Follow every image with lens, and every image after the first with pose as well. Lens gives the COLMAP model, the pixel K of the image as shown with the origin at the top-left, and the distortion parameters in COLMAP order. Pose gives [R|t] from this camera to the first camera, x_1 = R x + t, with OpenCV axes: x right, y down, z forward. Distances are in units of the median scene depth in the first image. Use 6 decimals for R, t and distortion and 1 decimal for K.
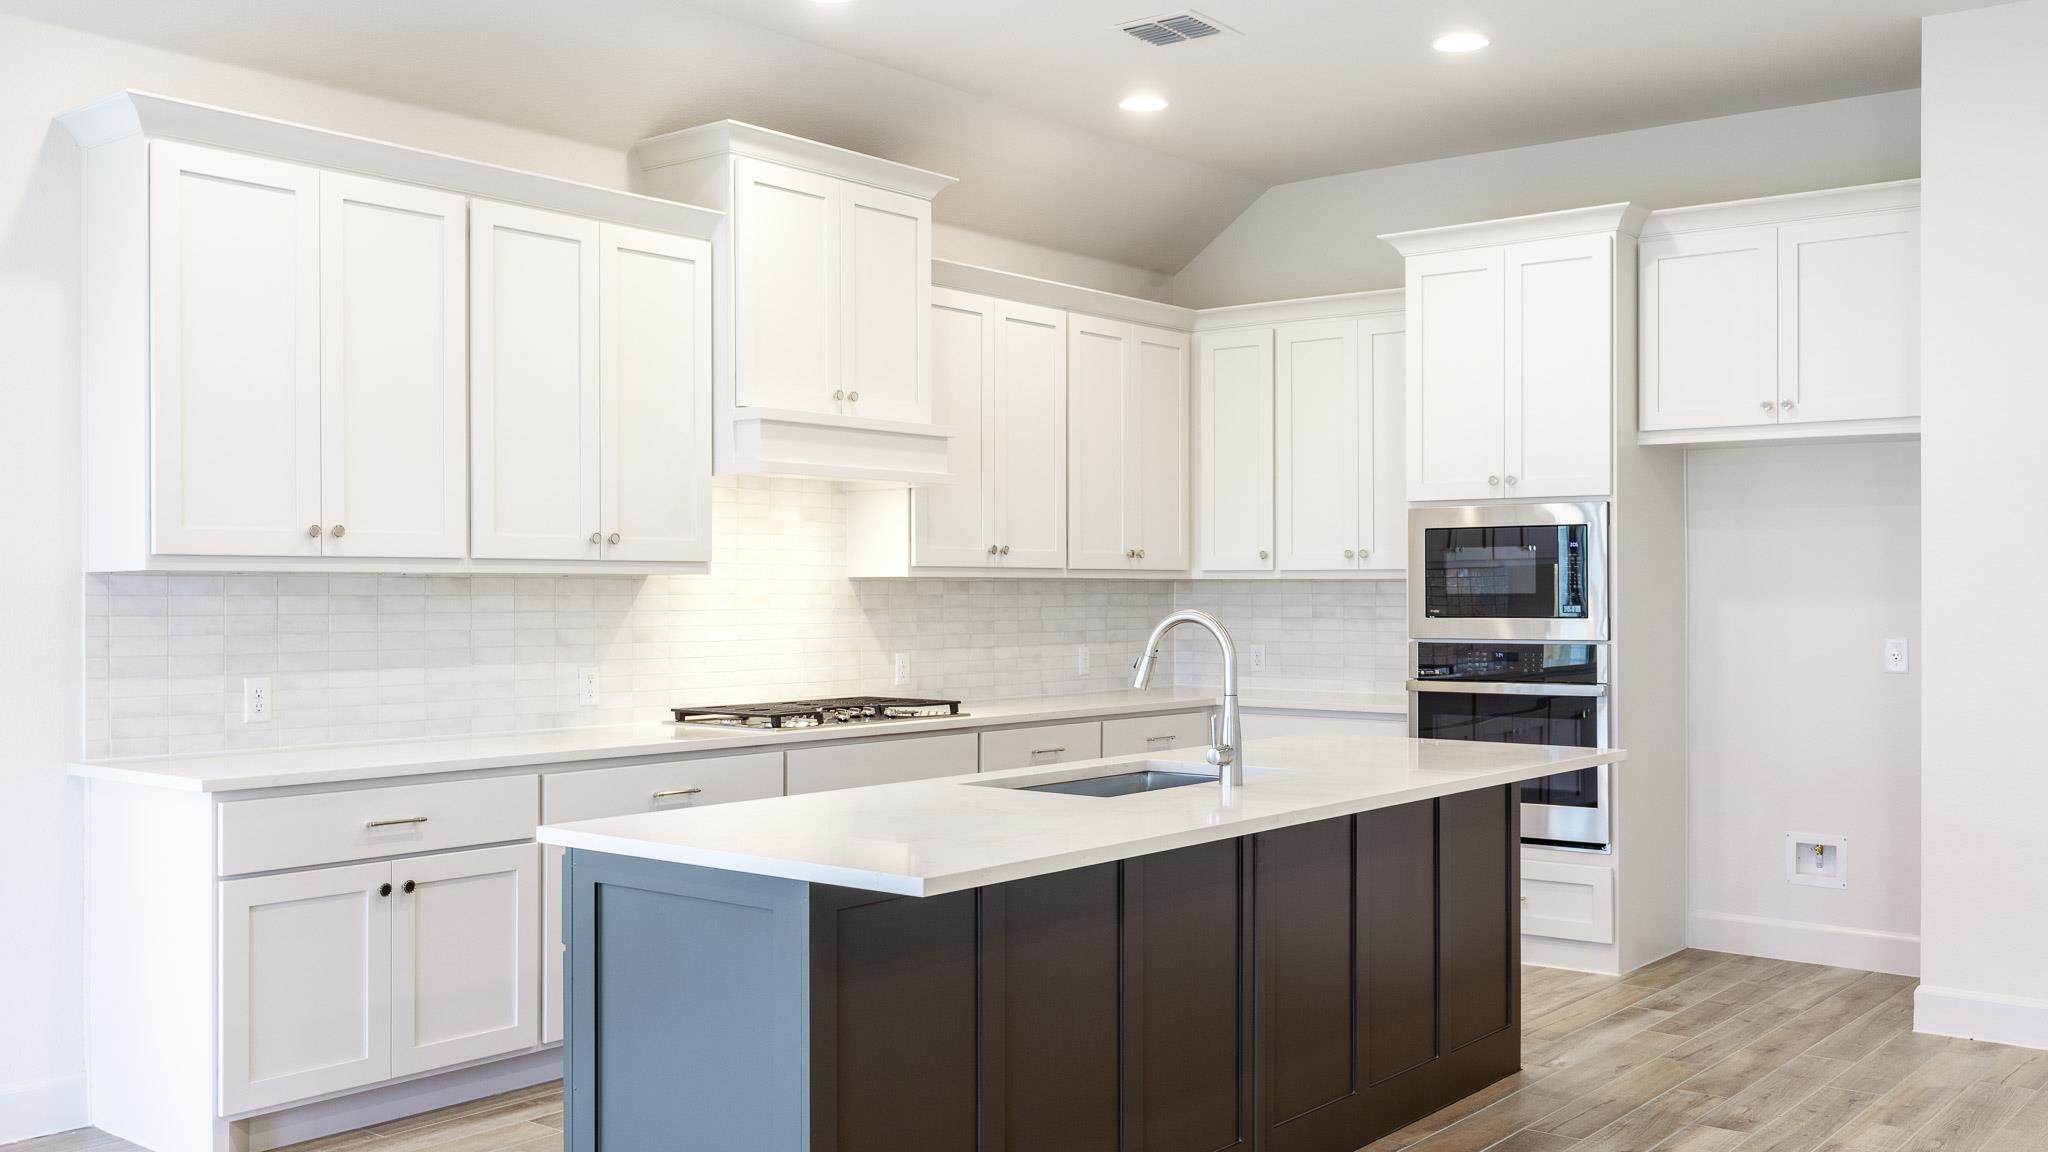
lens RADIAL K [[1887.4, 0, 1024.0], [0, 1887.4, 576.0], [0, 0, 1]] dist [-0.016240, -0.003361]
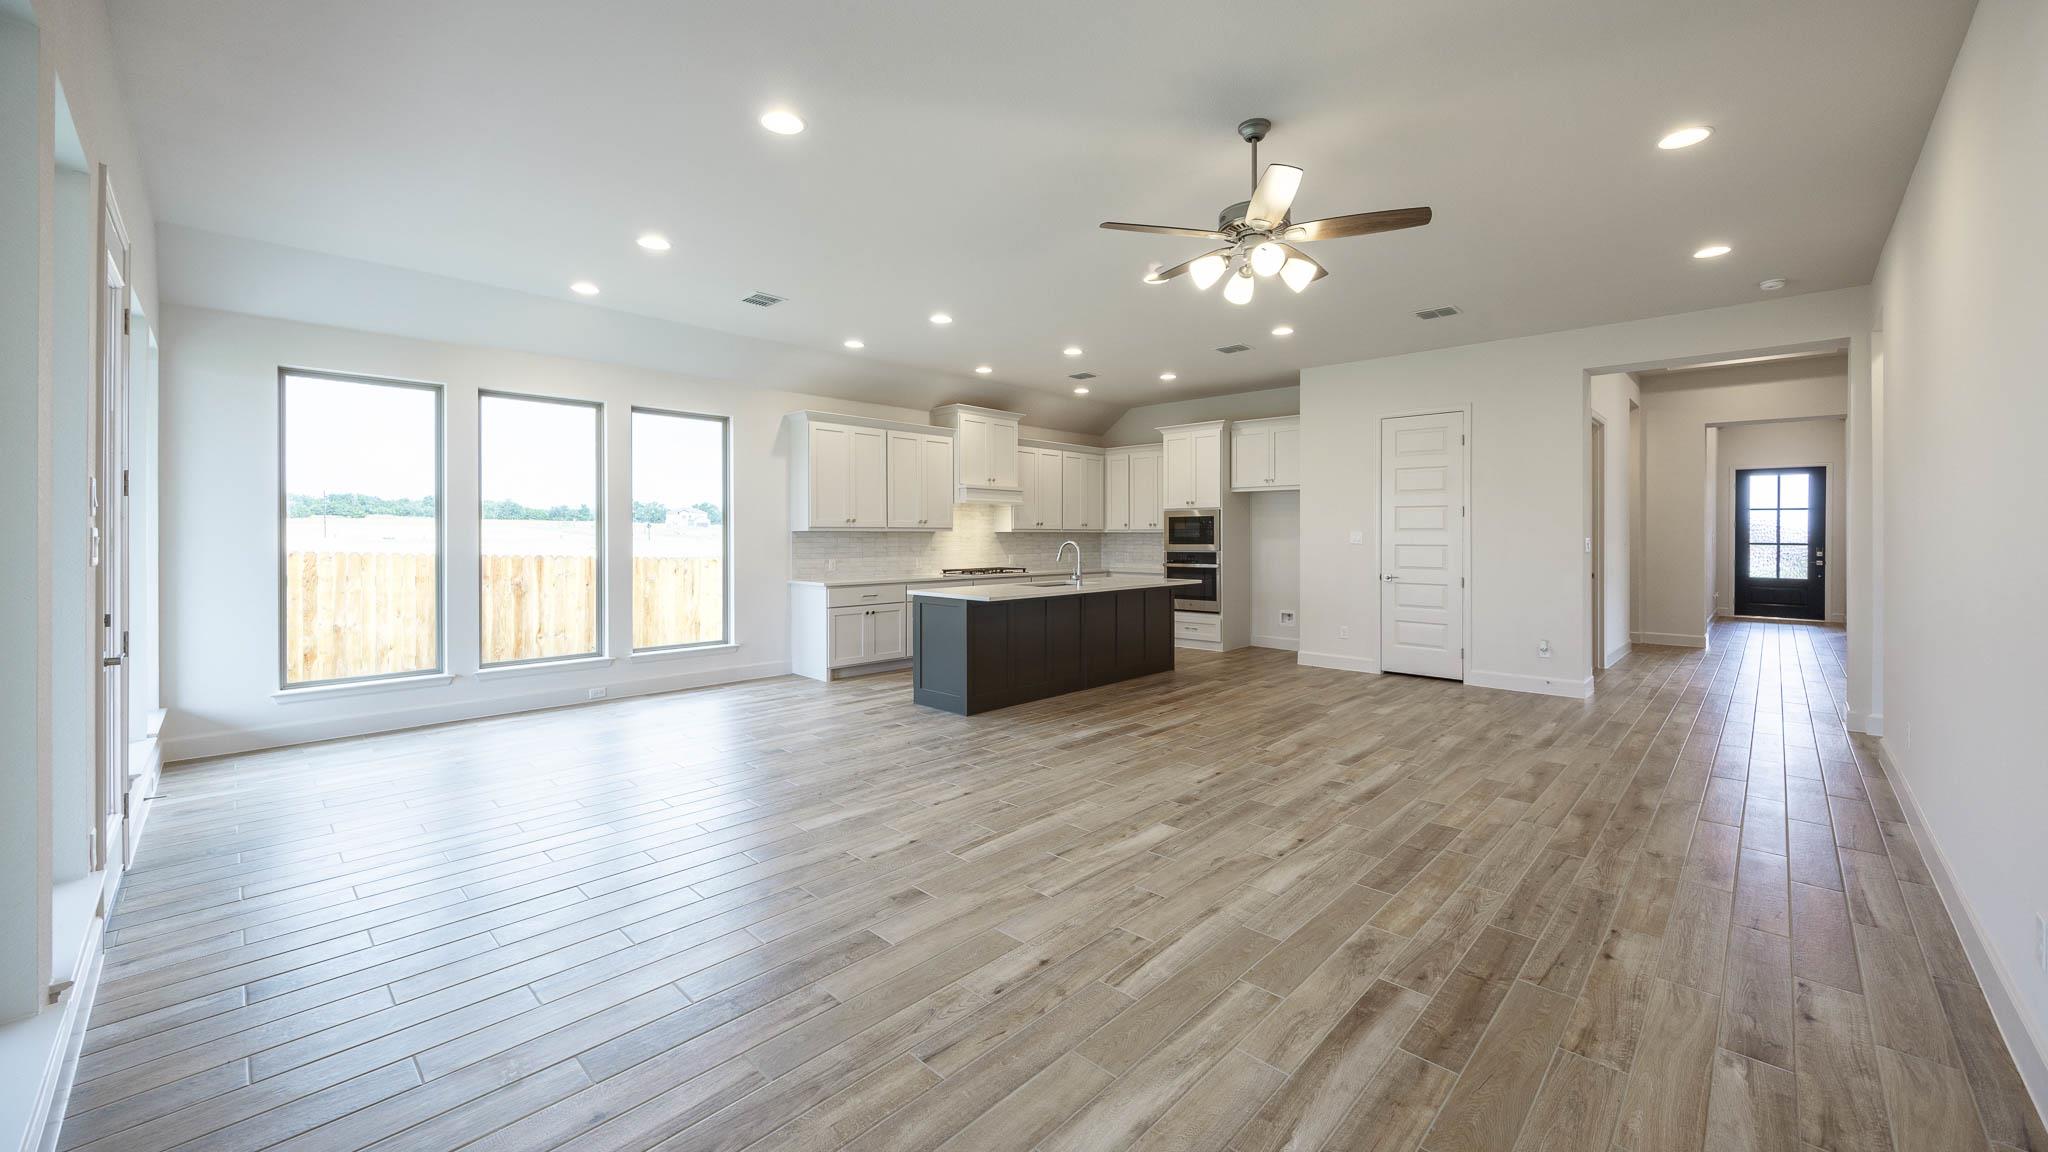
lens RADIAL K [[781.0, 0, 1027.6], [0, 781.0, 531.7], [0, 0, 1]] dist [0.000281, 0.000002]
pose [[0.996115, -0.000503, -0.088057, 0.097215], [0.000678, 0.999998, 0.001960, -0.003121], [0.088056, -0.002012, 0.996114, -0.423737]]
